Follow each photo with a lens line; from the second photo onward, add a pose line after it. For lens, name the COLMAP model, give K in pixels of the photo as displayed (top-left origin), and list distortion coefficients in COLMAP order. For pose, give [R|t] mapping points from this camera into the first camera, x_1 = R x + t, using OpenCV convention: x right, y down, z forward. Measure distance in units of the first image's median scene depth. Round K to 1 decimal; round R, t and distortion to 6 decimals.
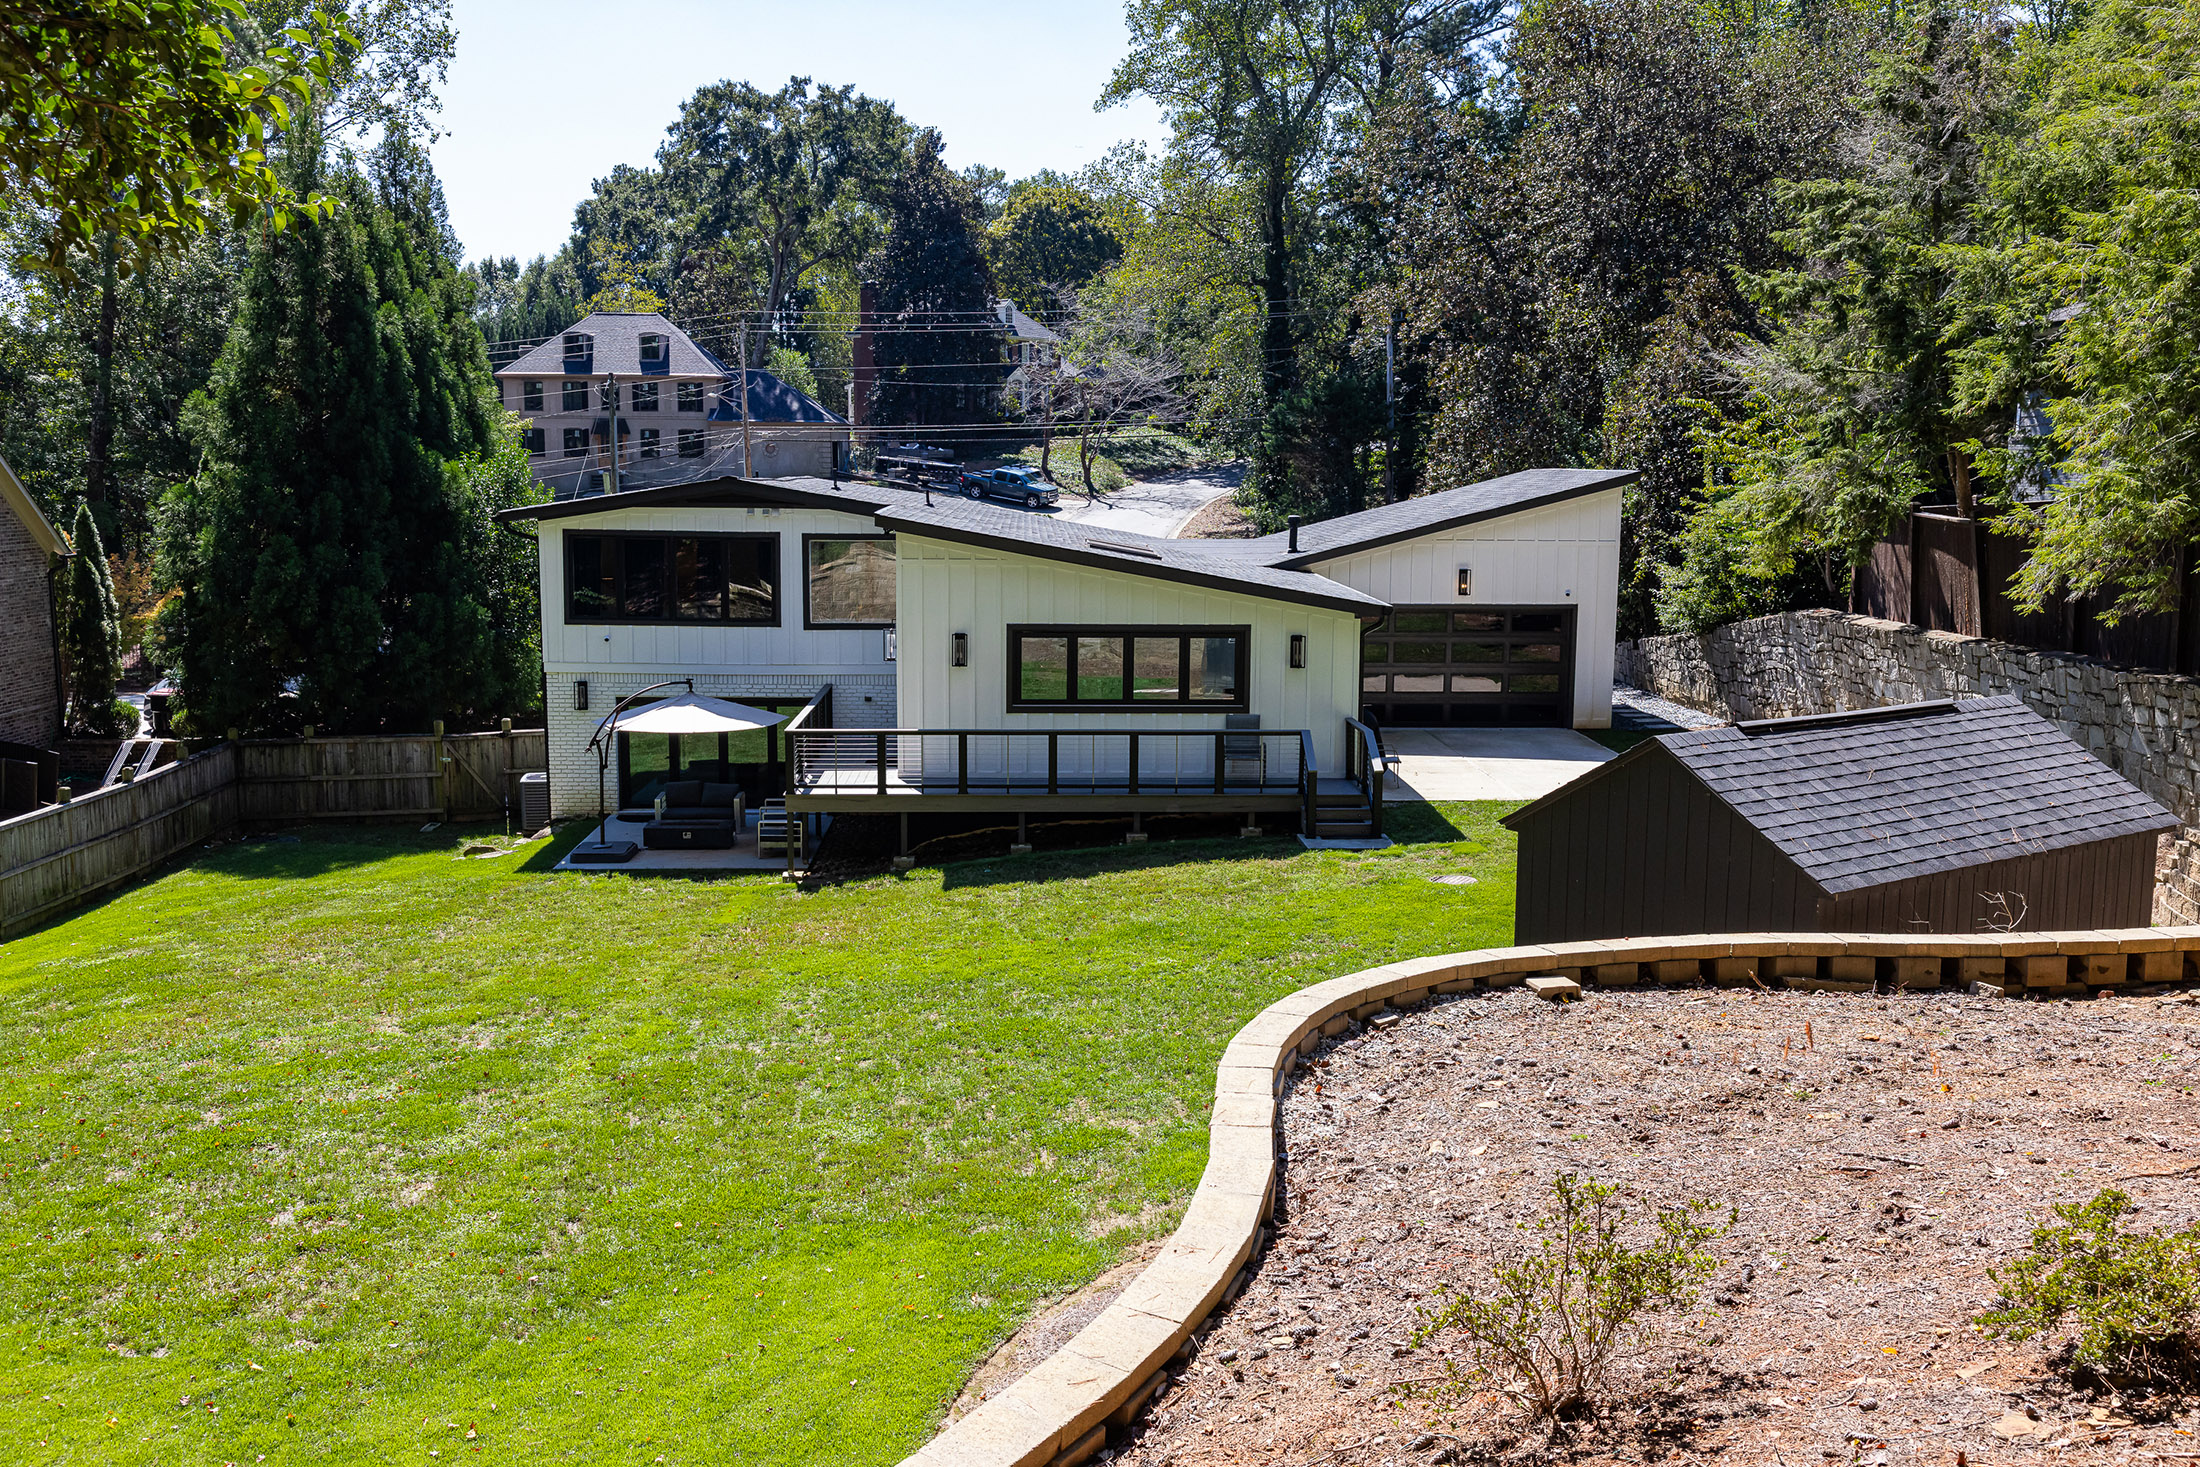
lens RADIAL K [[1884.7, 0, 1100.0], [0, 1884.7, 733.5], [0, 0, 1]] dist [0.009995, 0.005490]
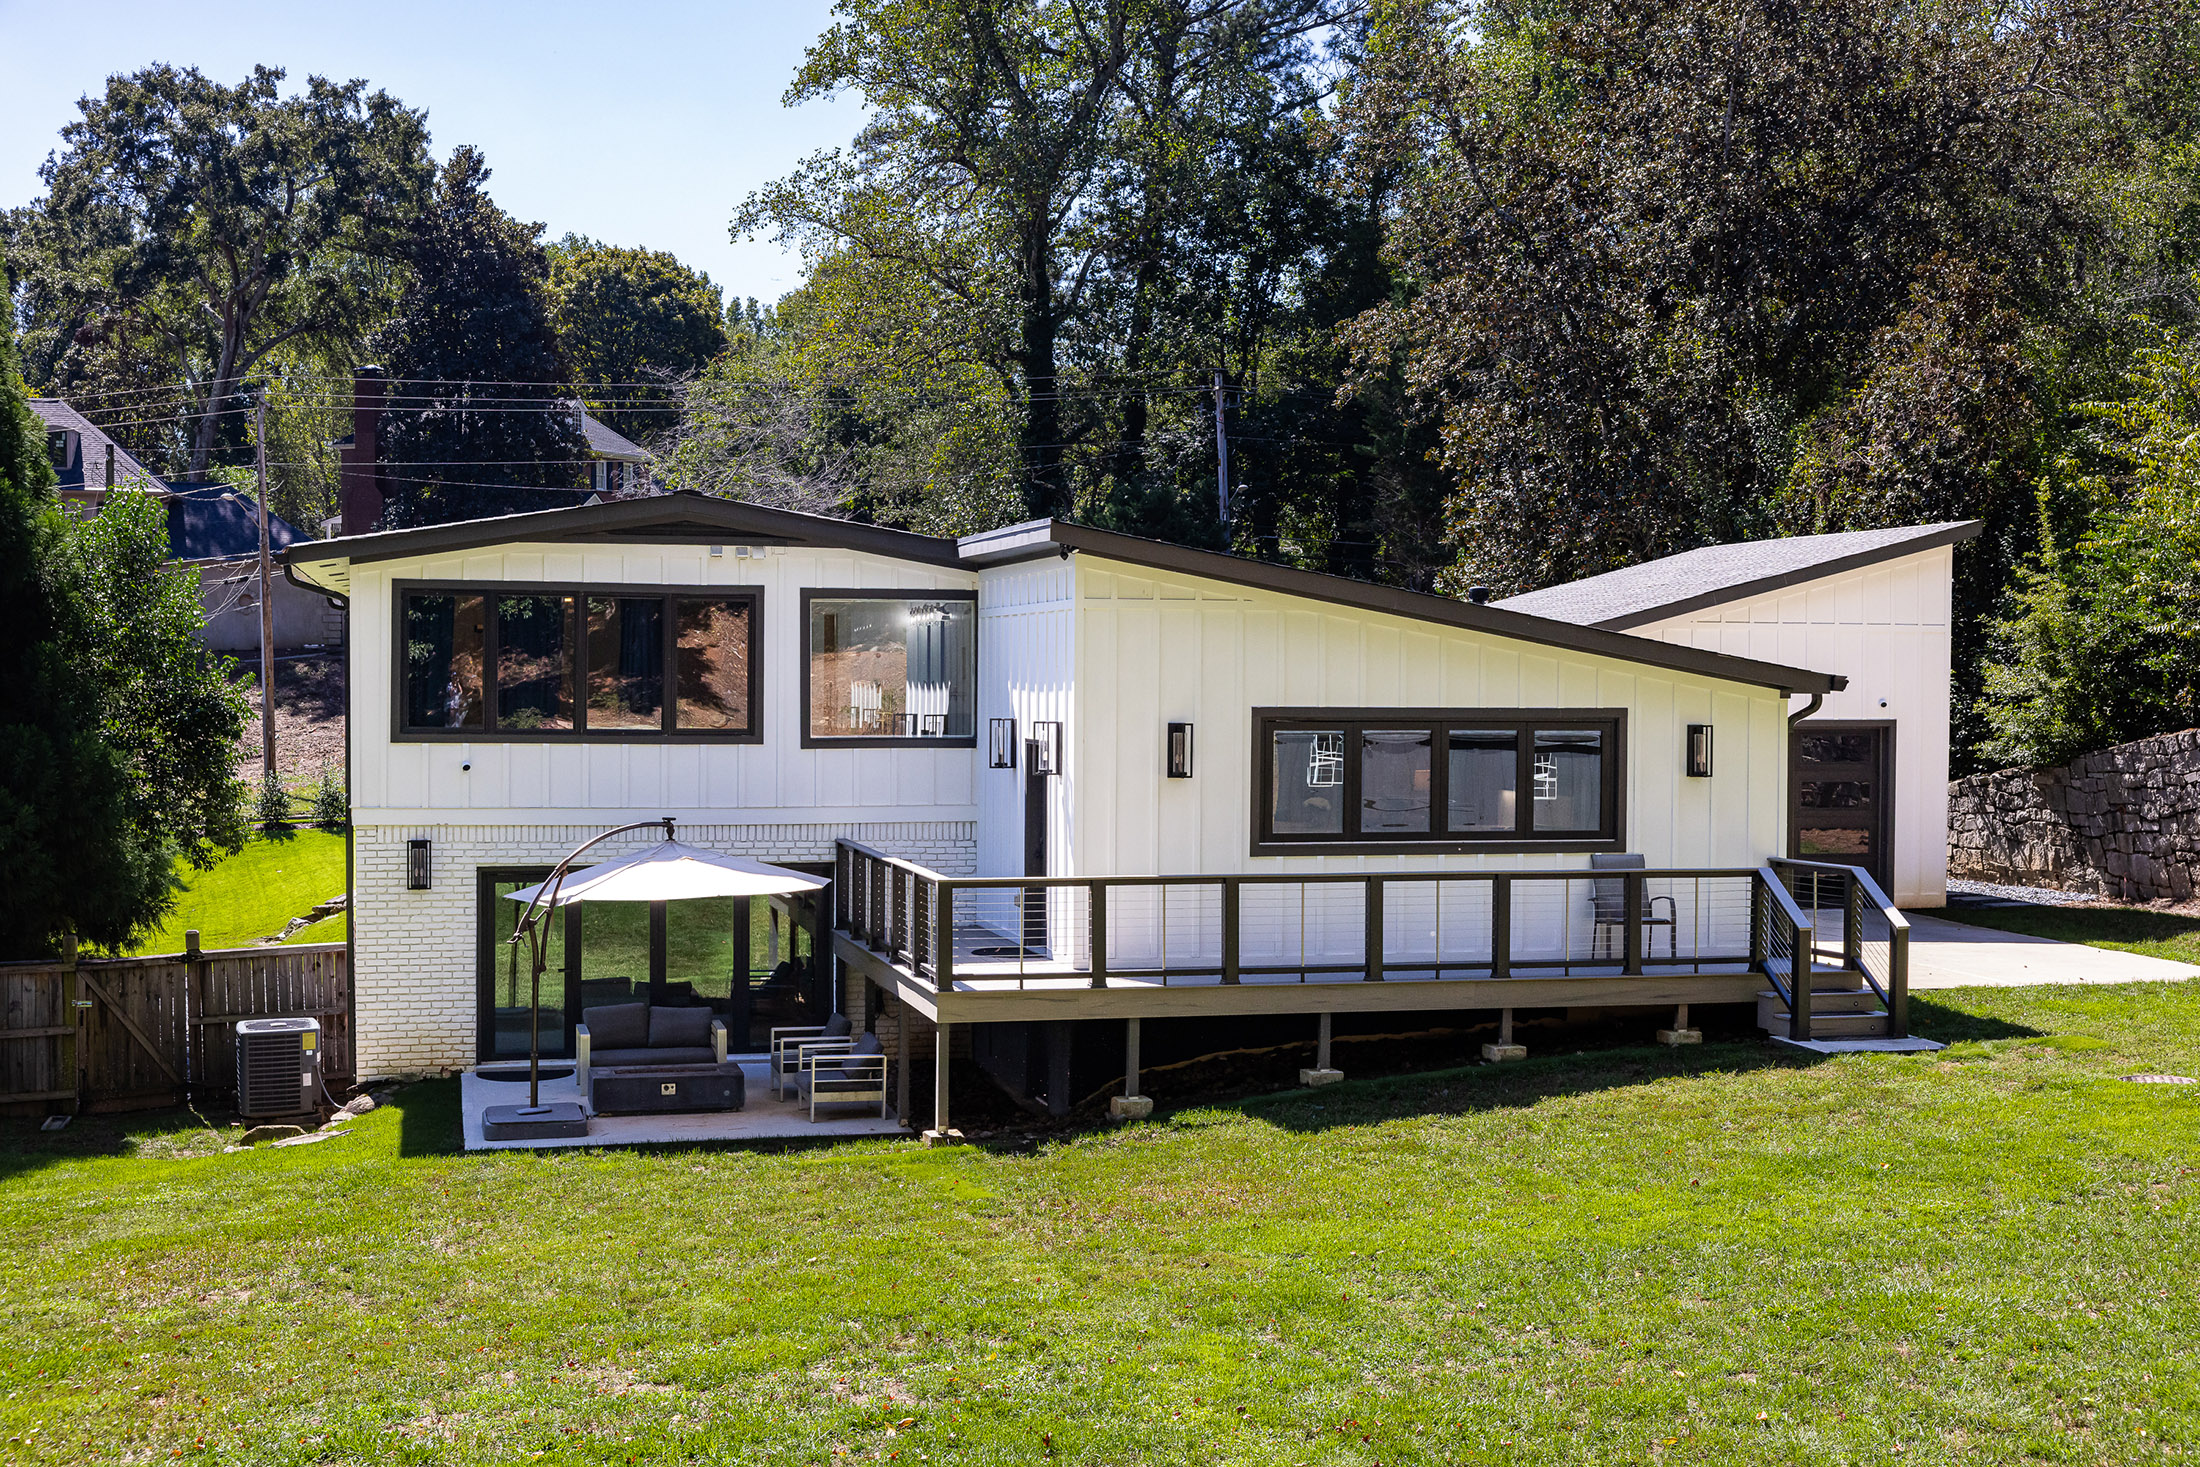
lens RADIAL K [[2671.8, 0, 1107.8], [0, 2671.8, 752.0], [0, 0, 1]] dist [0.006628, 0.019663]
pose [[0.980988, -0.009173, 0.193850, -0.226664], [0.030860, 0.993546, -0.109154, 0.041569], [-0.191597, 0.113061, 0.974940, 0.157260]]
